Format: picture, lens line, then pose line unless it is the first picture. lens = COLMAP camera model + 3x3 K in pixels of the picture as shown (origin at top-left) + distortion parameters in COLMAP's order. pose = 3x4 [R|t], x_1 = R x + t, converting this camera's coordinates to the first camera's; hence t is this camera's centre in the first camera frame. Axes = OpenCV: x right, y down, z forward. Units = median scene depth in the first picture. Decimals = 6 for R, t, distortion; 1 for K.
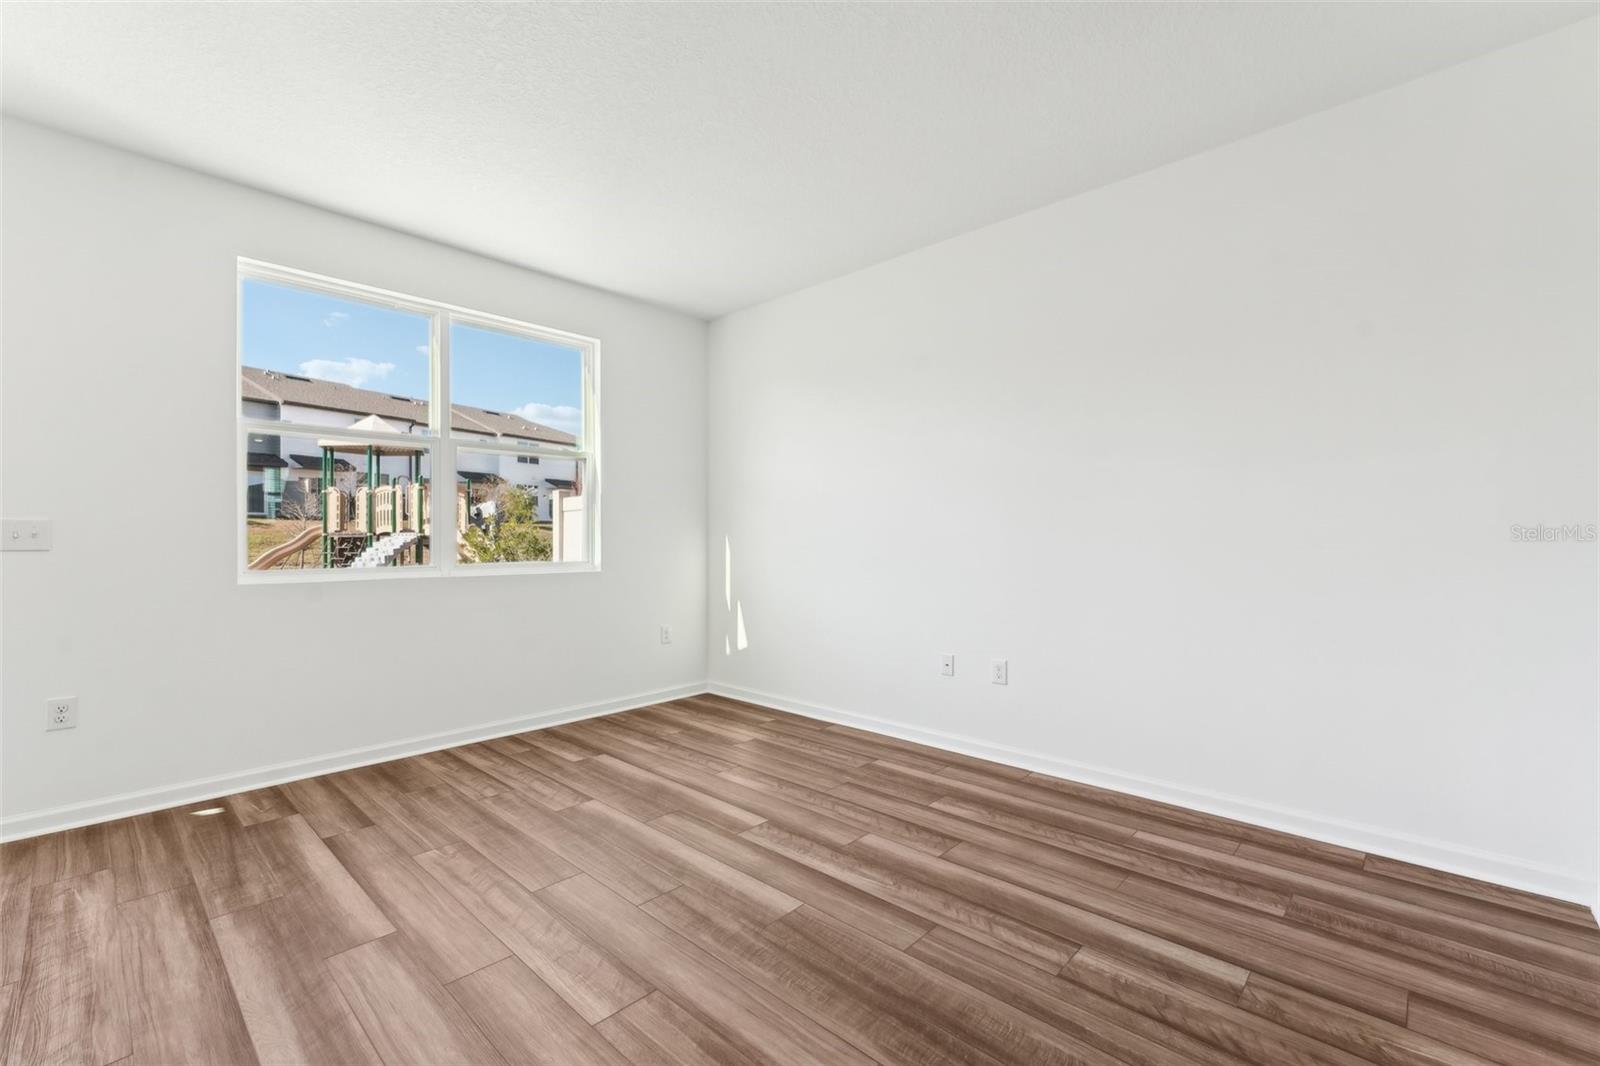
lens RADIAL K [[663.3, 0, 798.3], [0, 663.3, 542.0], [0, 0, 1]] dist [-0.005148, 0.000201]
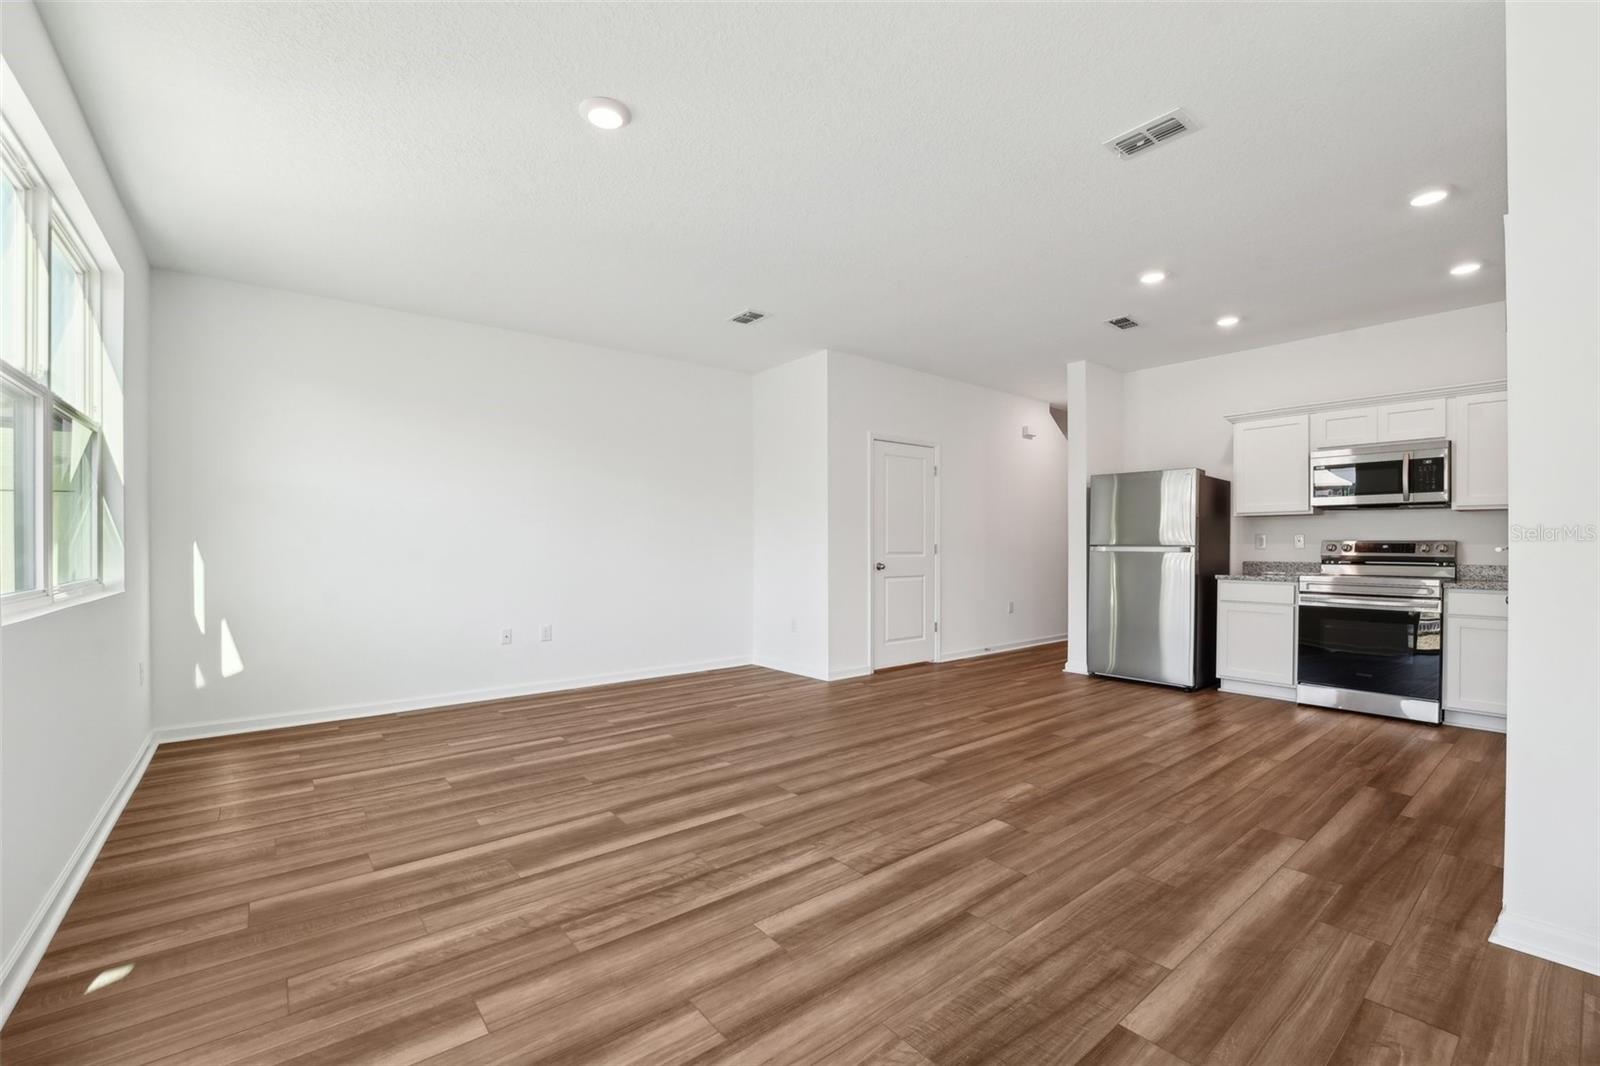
lens RADIAL K [[663.3, 0, 798.4], [0, 663.3, 541.6], [0, 0, 1]] dist [-0.005148, 0.000201]
pose [[0.154859, 0.003754, 0.987930, -1.445833], [0.006856, 0.999965, -0.004874, -0.001373], [-0.987913, 0.007528, 0.154827, 0.251832]]
